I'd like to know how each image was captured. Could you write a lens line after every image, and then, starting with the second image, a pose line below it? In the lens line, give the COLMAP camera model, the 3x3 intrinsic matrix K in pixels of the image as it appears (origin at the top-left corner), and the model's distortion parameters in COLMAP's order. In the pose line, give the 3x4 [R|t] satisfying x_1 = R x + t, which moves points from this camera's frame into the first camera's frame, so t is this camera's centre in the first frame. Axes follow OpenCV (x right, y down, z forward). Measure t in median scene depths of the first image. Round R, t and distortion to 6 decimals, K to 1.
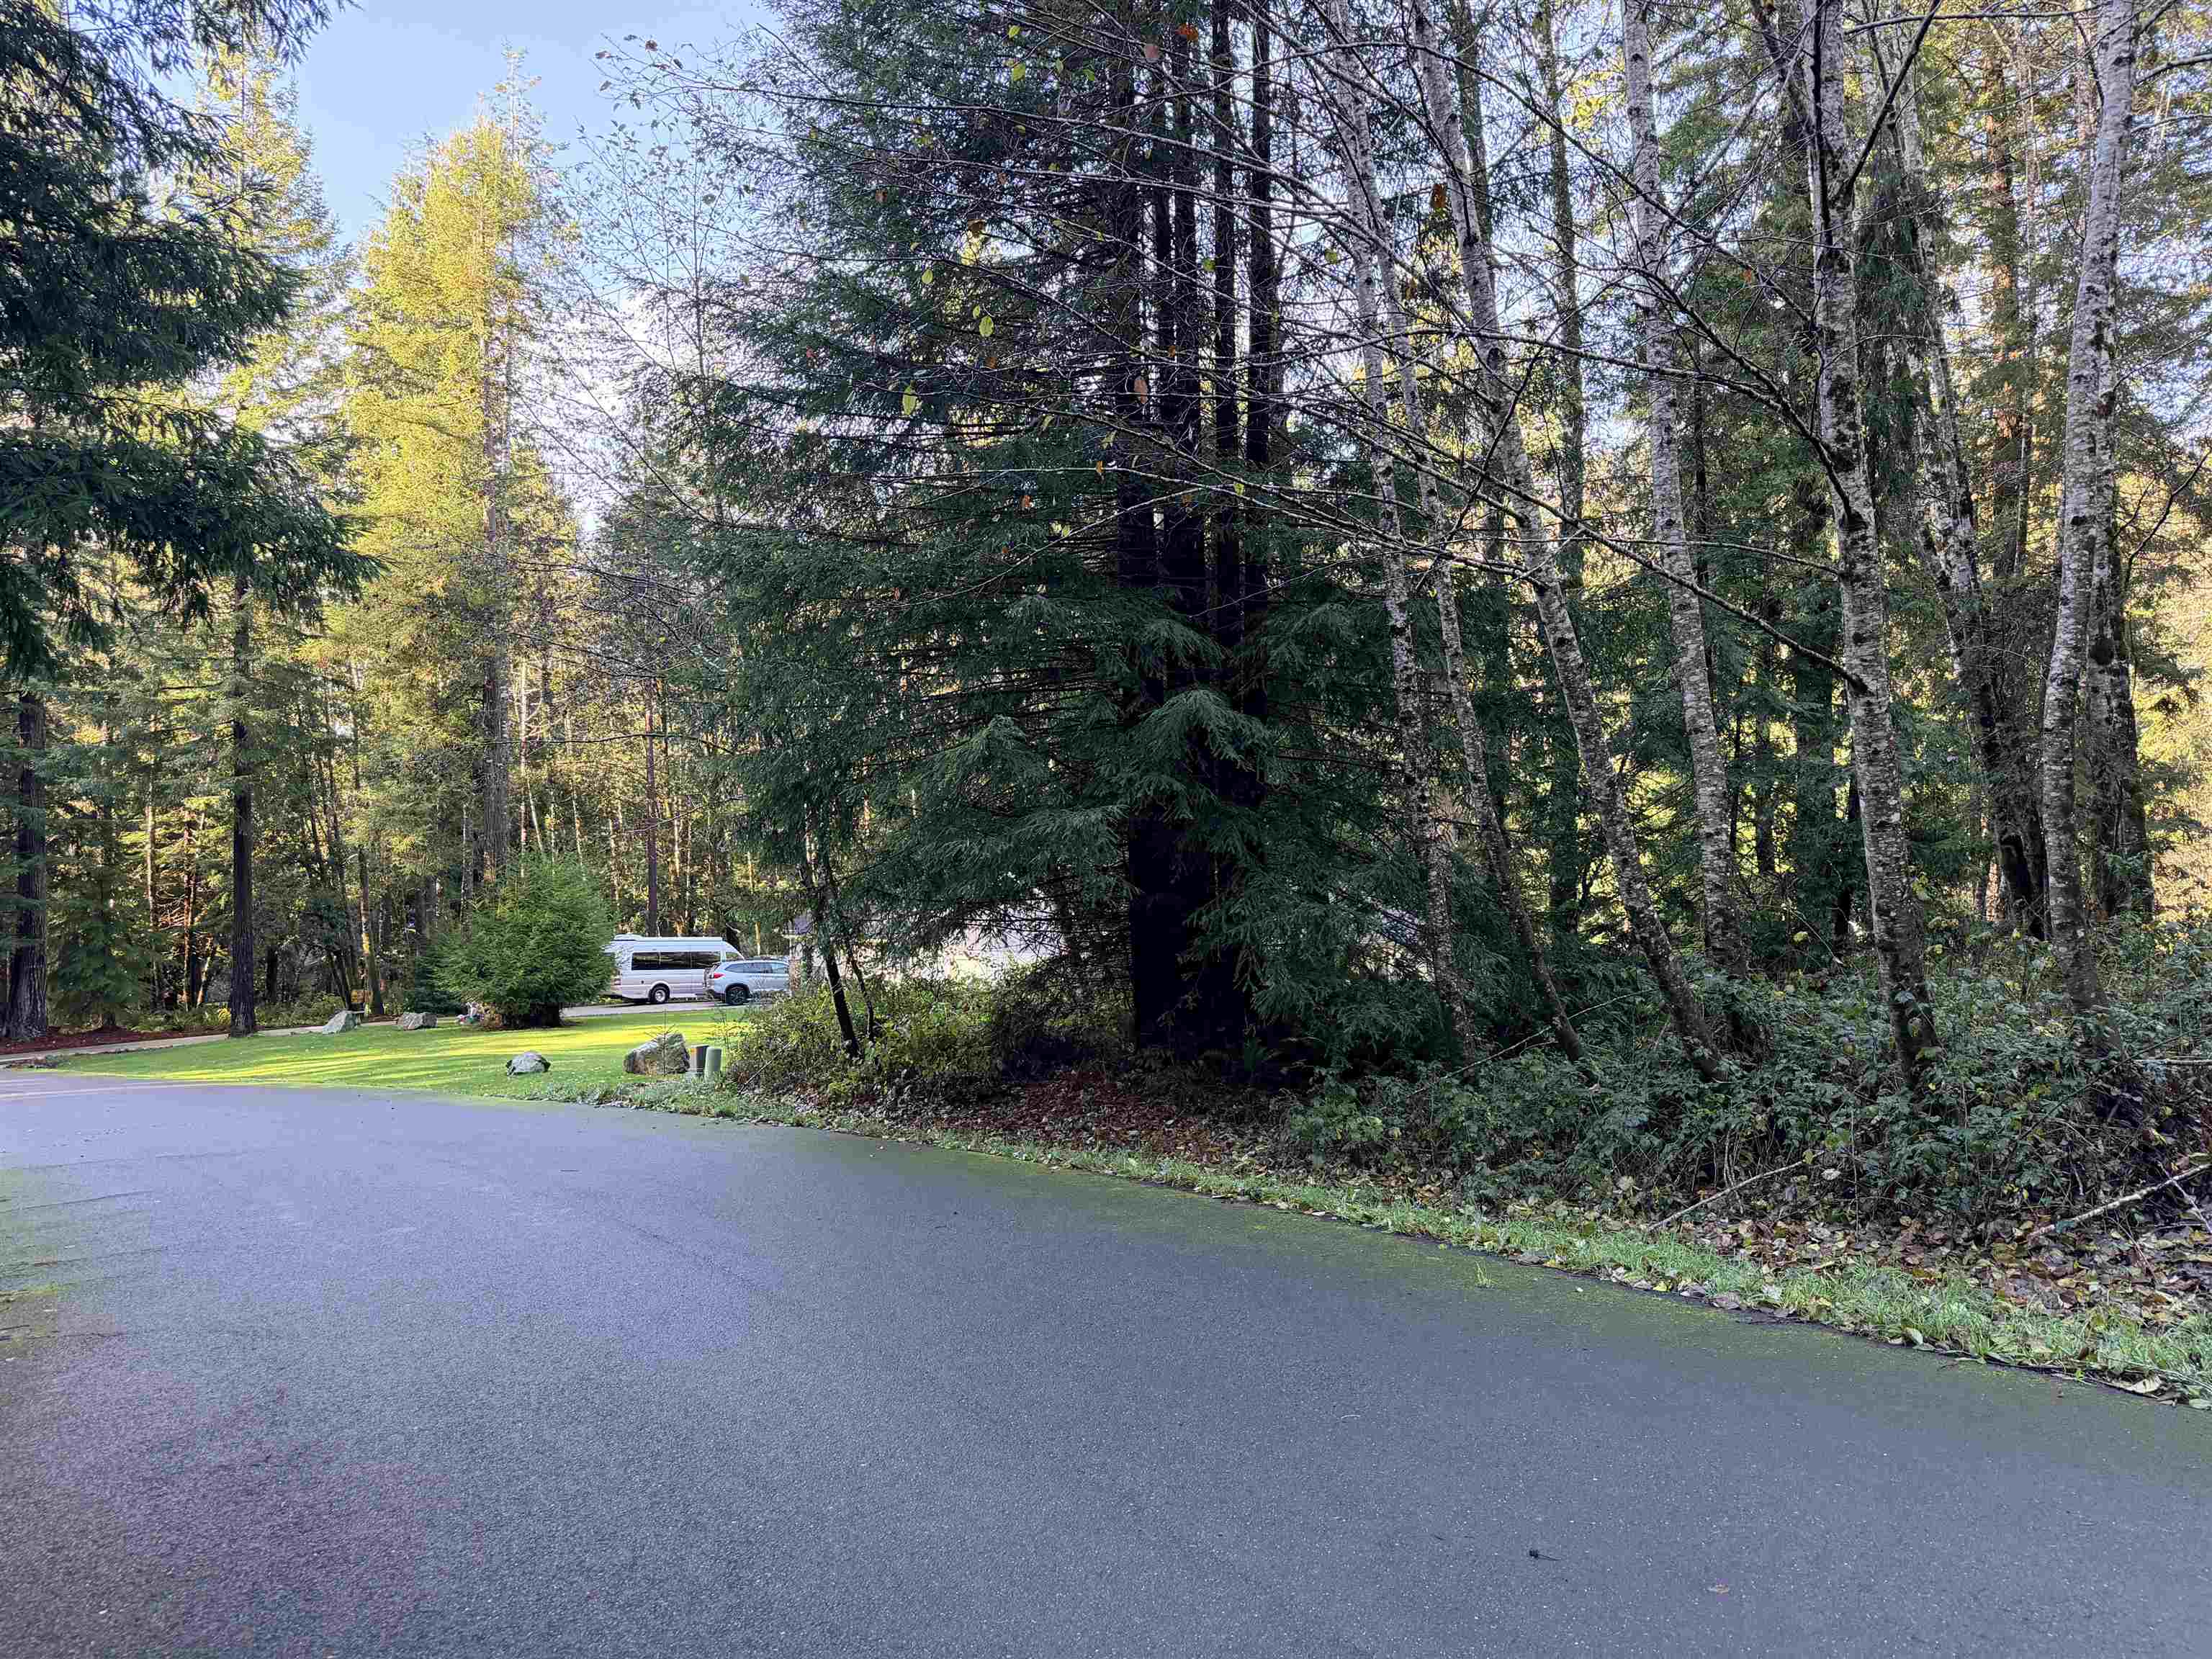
lens RADIAL K [[1500.2, 0, 1103.8], [0, 1500.2, 800.3], [0, 0, 1]] dist [0.081531, -0.140424]
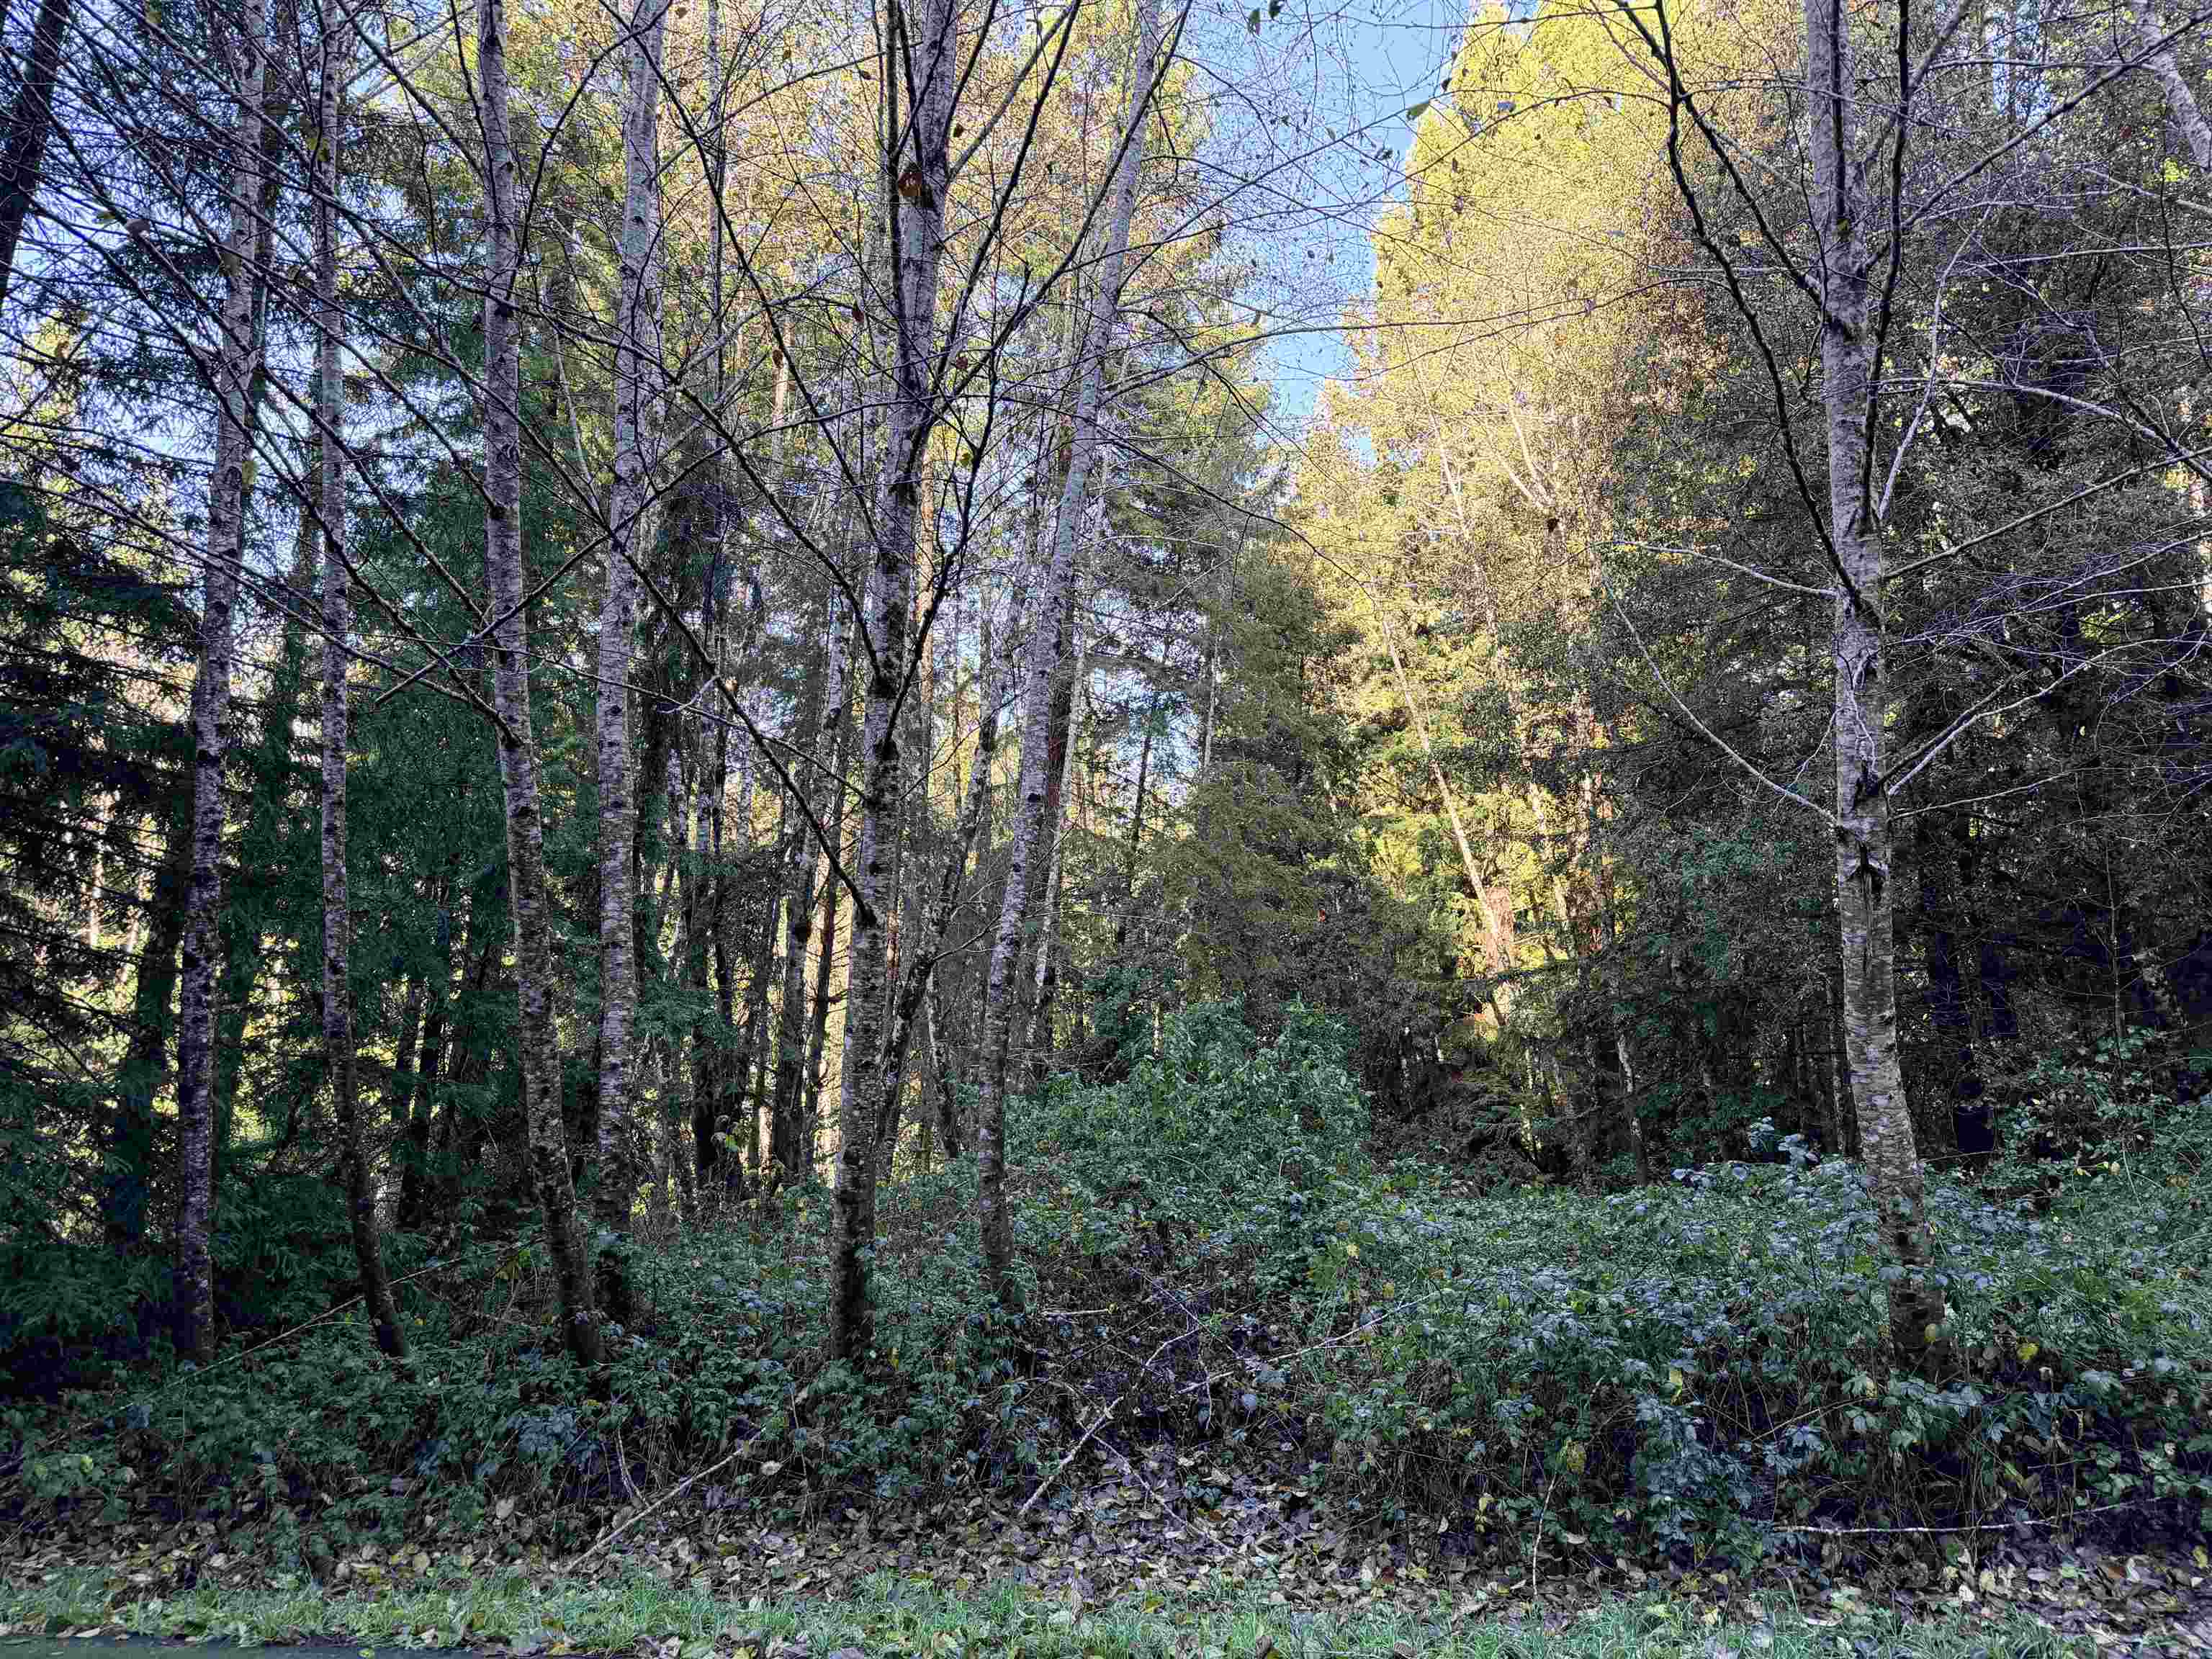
lens RADIAL K [[1500.2, 0, 1103.8], [0, 1500.2, 800.3], [0, 0, 1]] dist [0.081531, -0.140424]
pose [[0.615424, 0.211778, 0.759212, -0.147312], [-0.084696, 0.975419, -0.203433, 0.033312], [-0.783633, 0.060895, 0.618233, 0.287073]]
